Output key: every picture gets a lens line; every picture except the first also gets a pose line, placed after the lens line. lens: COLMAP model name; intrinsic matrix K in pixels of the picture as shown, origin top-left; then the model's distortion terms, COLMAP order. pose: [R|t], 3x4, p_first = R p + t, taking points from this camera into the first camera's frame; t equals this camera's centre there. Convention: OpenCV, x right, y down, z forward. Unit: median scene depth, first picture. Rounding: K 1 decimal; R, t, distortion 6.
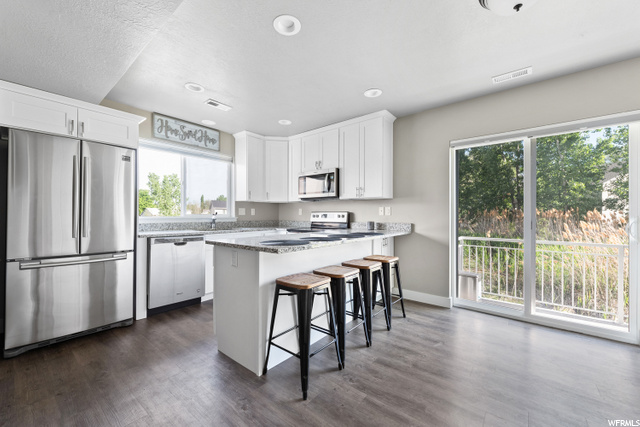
lens RADIAL K [[257.4, 0, 322.3], [0, 257.4, 214.8], [0, 0, 1]] dist [0.010423, -0.000313]
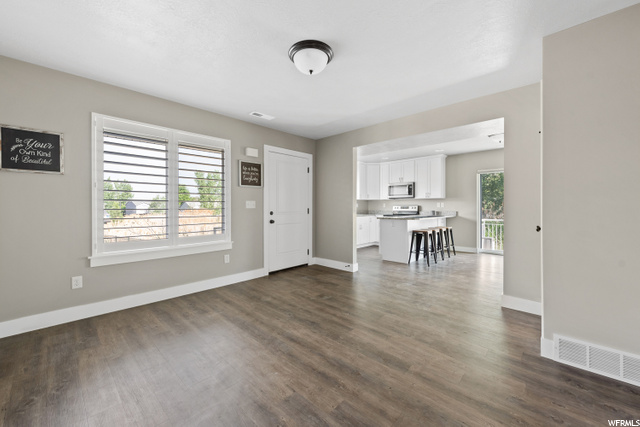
lens RADIAL K [[257.4, 0, 316.5], [0, 257.4, 209.5], [0, 0, 1]] dist [0.010423, -0.000313]
pose [[0.995952, -0.004672, -0.089764, -0.475799], [0.005516, 0.999943, 0.009164, -0.002860], [0.089716, -0.009622, 0.995921, -0.929091]]
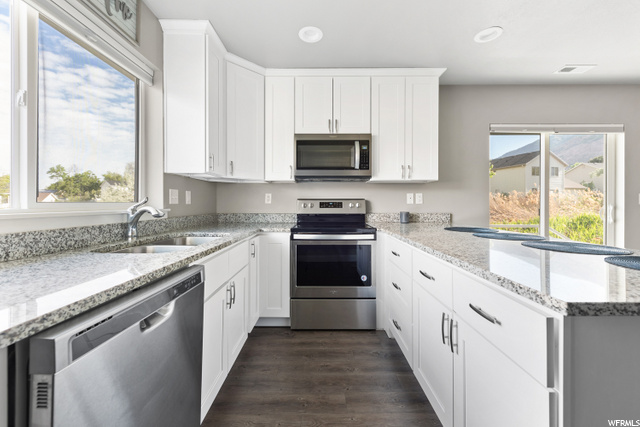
lens RADIAL K [[257.4, 0, 324.7], [0, 257.4, 204.8], [0, 0, 1]] dist [0.010423, -0.000313]
pose [[0.767096, -0.005496, 0.641509, -0.471585], [0.003801, 0.999985, 0.004022, 0.000710], [-0.641522, -0.000647, 0.767105, 0.547755]]
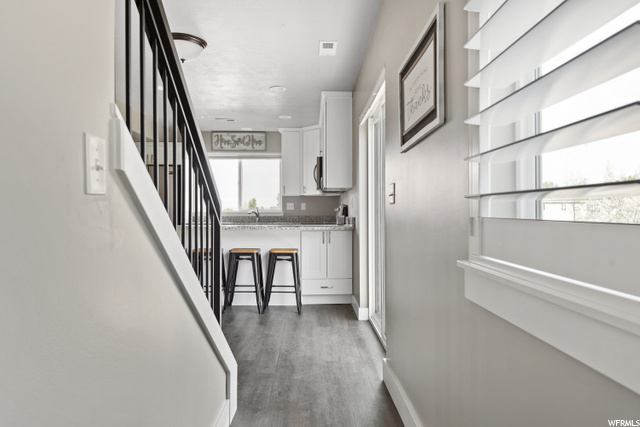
lens RADIAL K [[429.1, 0, 324.1], [0, 429.1, 213.8], [0, 0, 1]] dist [0.006479, 0.000196]
pose [[0.651692, -0.003527, -0.758476, 1.211627], [0.002605, 0.999994, -0.002412, 0.023732], [0.758479, -0.000404, 0.651697, 0.018068]]
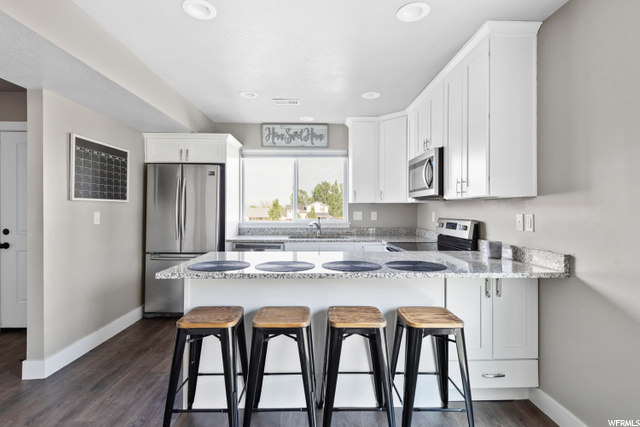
lens RADIAL K [[318.0, 0, 319.5], [0, 318.0, 210.2], [0, 0, 1]] dist [0.003781, -0.001591]
pose [[0.645514, -0.000975, -0.763747, 0.437555], [0.000493, 1.000000, -0.000860, -0.035005], [0.763748, 0.000178, 0.645515, 0.306585]]
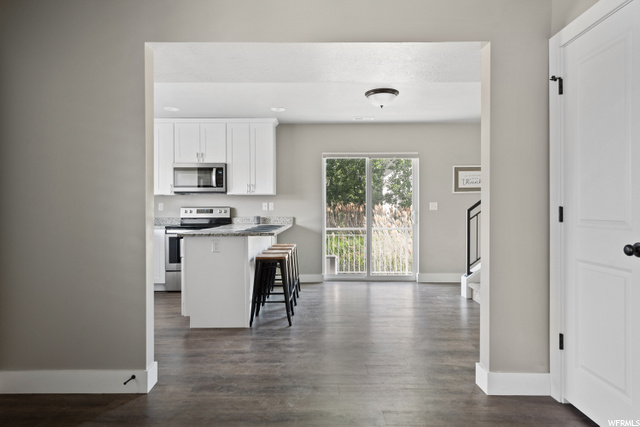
lens RADIAL K [[388.3, 0, 322.0], [0, 388.3, 215.0], [0, 0, 1]] dist [0.038384, -0.000152]
pose [[0.778715, -0.014528, 0.627210, -0.596325], [0.005849, 0.999857, 0.015898, -0.002827], [-0.627351, -0.008712, 0.778688, -0.414187]]
